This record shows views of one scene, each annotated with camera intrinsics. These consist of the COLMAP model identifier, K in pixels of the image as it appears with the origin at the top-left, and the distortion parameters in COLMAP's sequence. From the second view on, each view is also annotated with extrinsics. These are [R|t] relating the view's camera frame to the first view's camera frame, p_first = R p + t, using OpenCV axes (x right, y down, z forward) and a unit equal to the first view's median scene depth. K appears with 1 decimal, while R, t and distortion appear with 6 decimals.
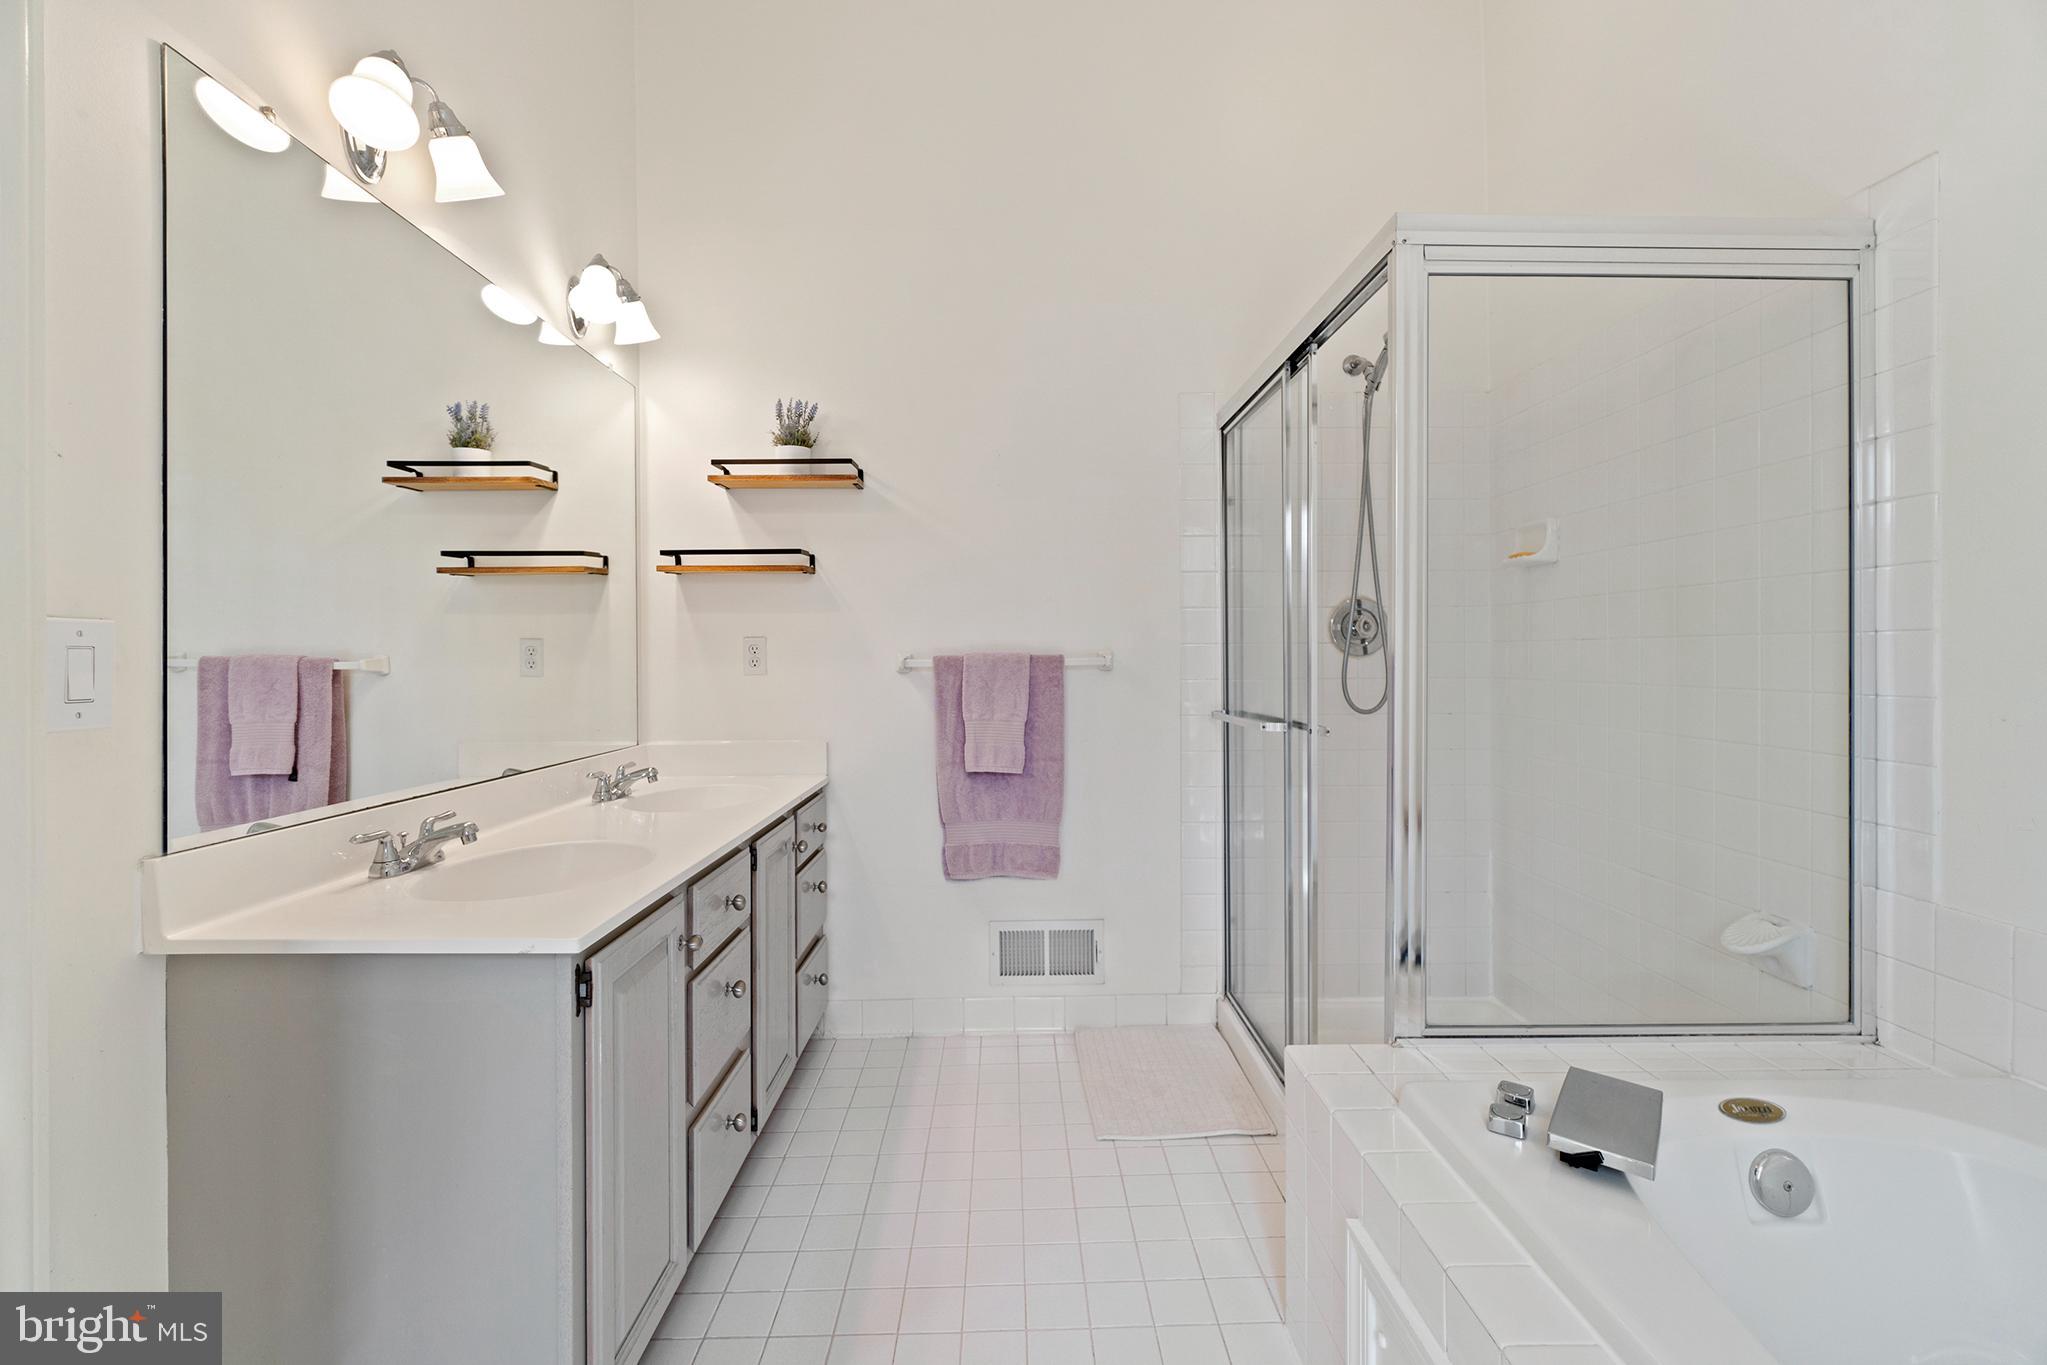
lens RADIAL K [[888.6, 0, 1012.8], [0, 888.6, 671.5], [0, 0, 1]] dist [-0.003119, -0.000202]
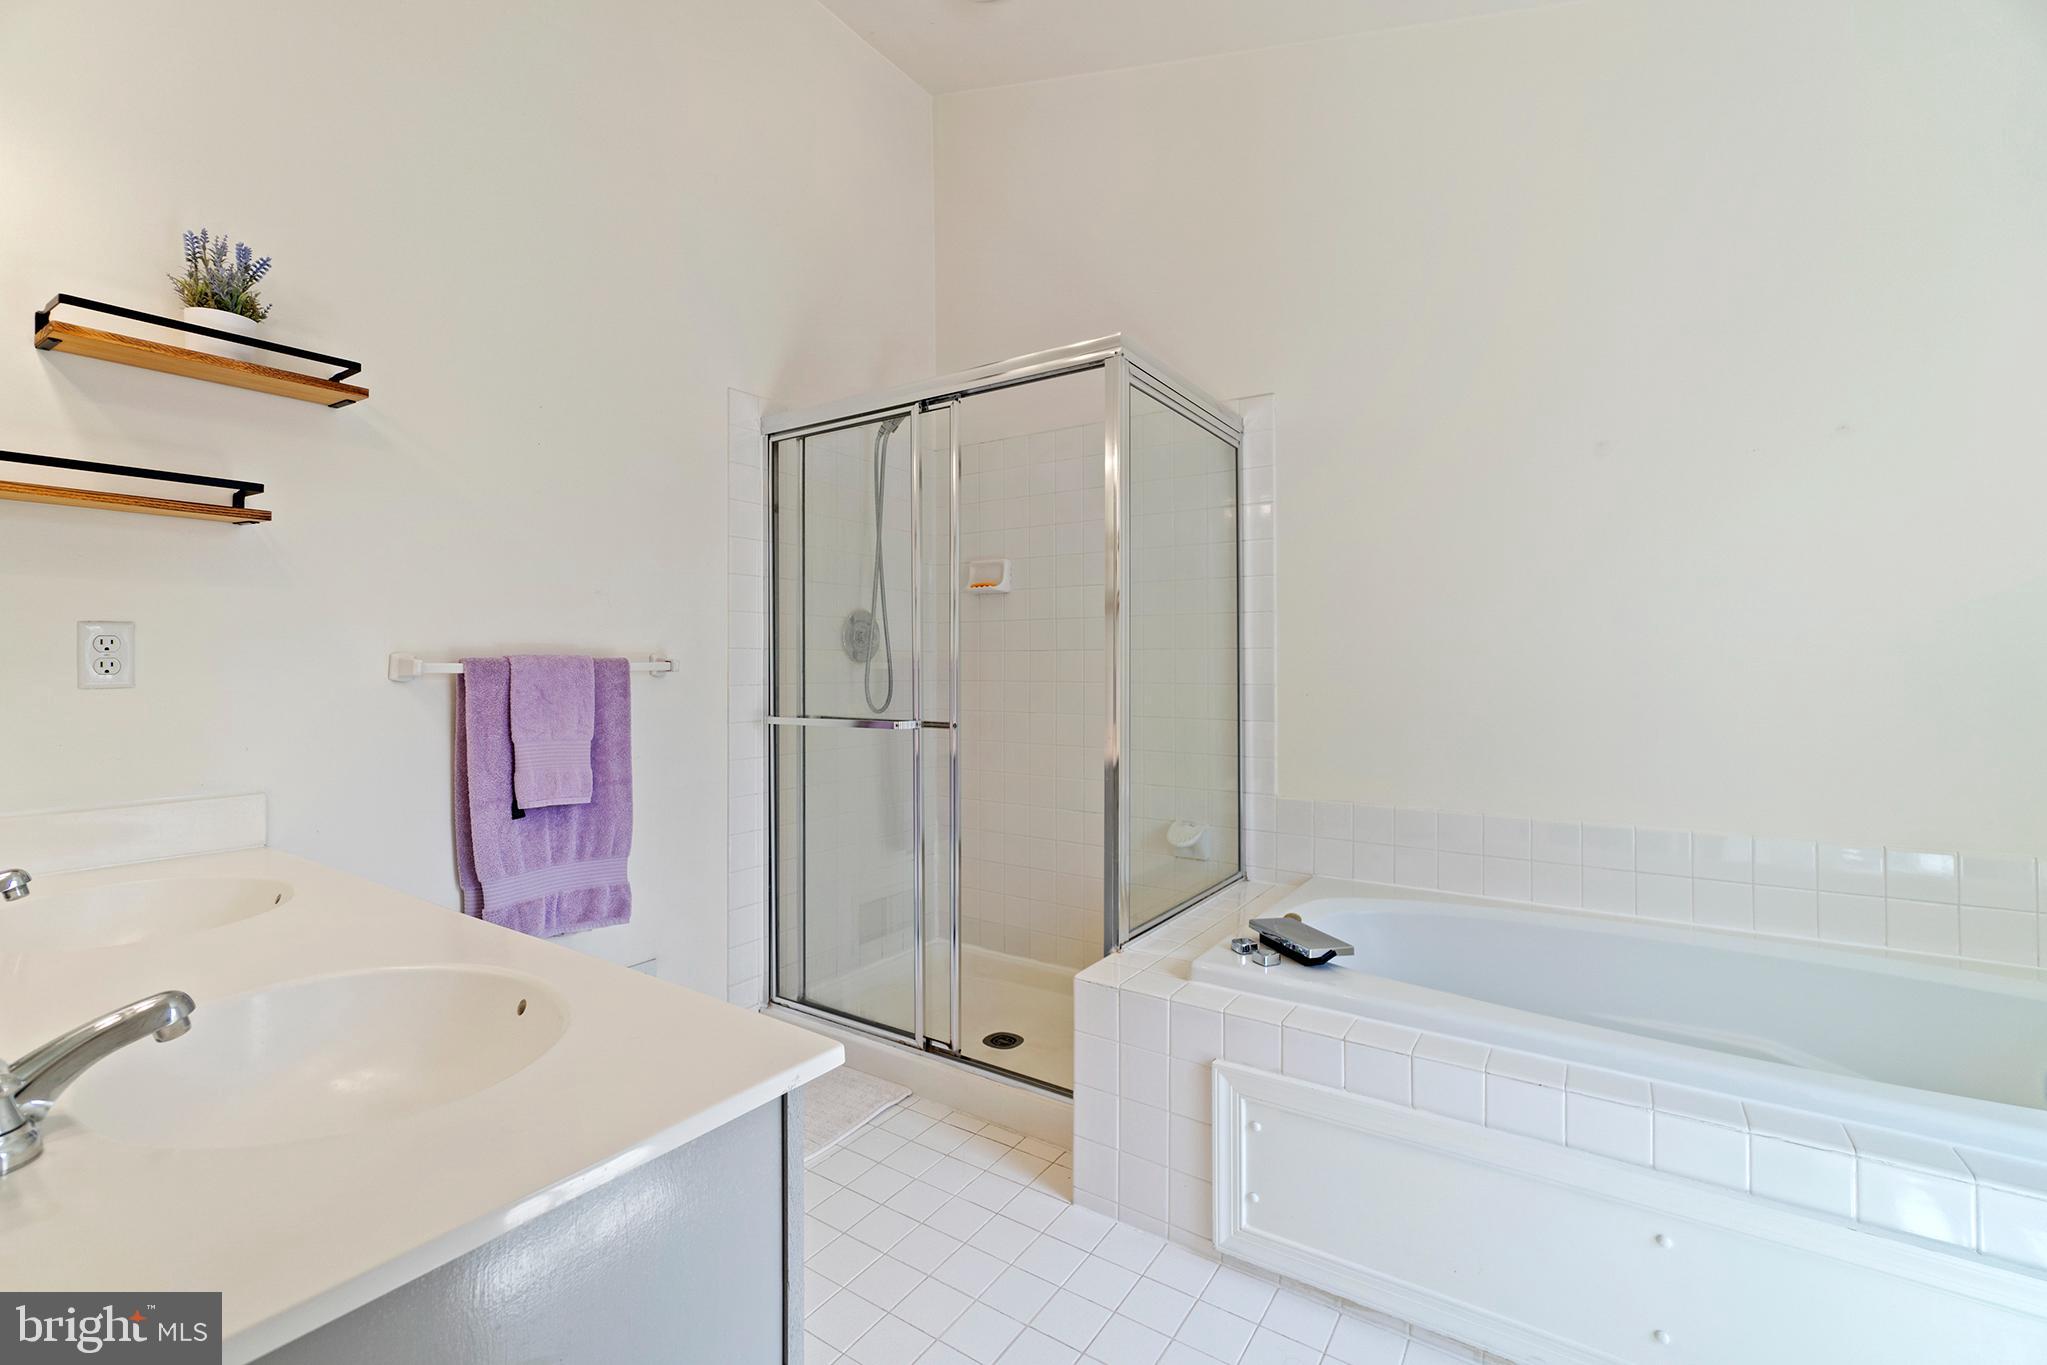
lens RADIAL K [[888.6, 0, 1012.8], [0, 888.6, 671.5], [0, 0, 1]] dist [-0.003119, -0.000202]
pose [[0.571209, -0.001449, 0.820803, -0.437035], [0.013329, 0.999883, -0.007510, 0.005065], [-0.820697, 0.015230, 0.571161, 0.208367]]
